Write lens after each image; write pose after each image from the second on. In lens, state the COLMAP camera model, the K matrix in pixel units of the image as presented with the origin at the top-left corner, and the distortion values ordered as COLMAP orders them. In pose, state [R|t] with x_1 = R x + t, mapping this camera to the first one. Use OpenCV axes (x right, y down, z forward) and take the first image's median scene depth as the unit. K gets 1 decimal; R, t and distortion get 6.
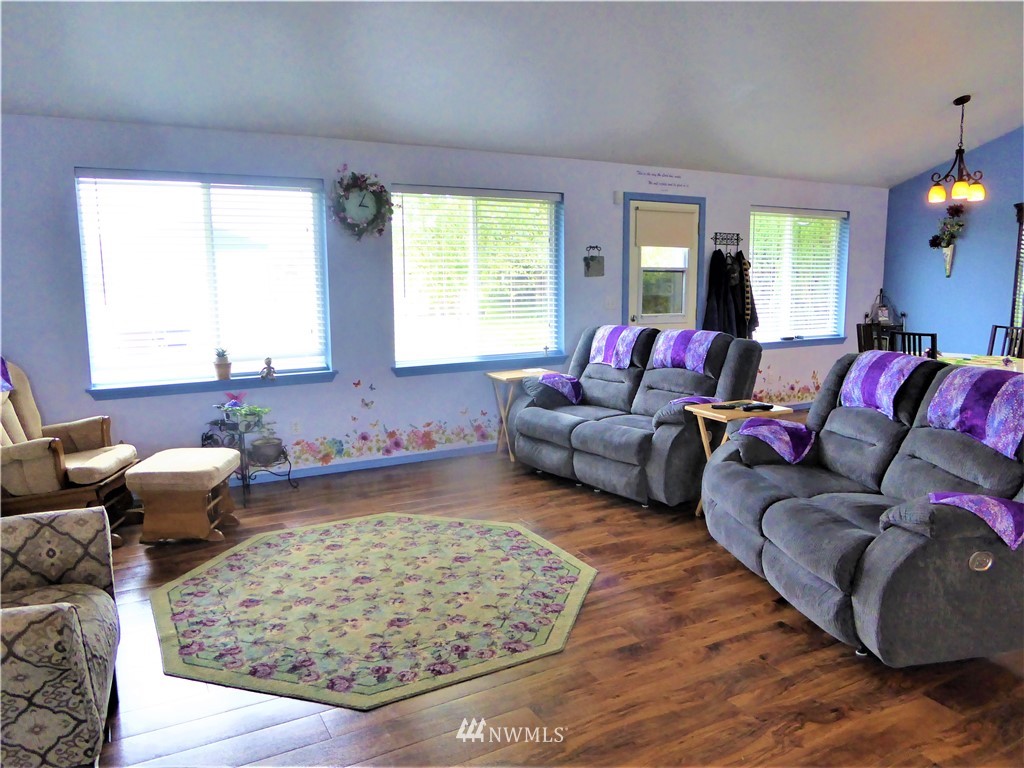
lens RADIAL K [[738.2, 0, 511.9], [0, 738.2, 385.4], [0, 0, 1]] dist [-0.027600, 0.005215]
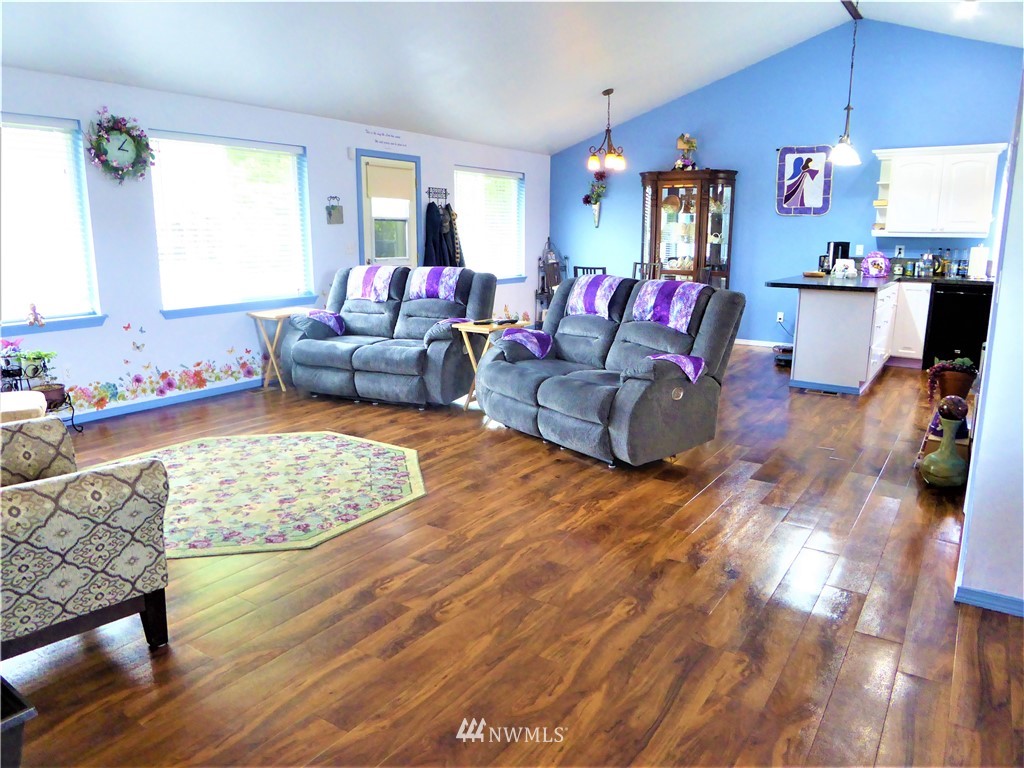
lens RADIAL K [[738.2, 0, 510.9], [0, 738.2, 386.9], [0, 0, 1]] dist [-0.027600, 0.005215]
pose [[0.889835, -0.086837, 0.447943, -0.244862], [0.060220, 0.995486, 0.073355, 0.046088], [-0.452291, -0.038299, 0.891048, -0.174366]]
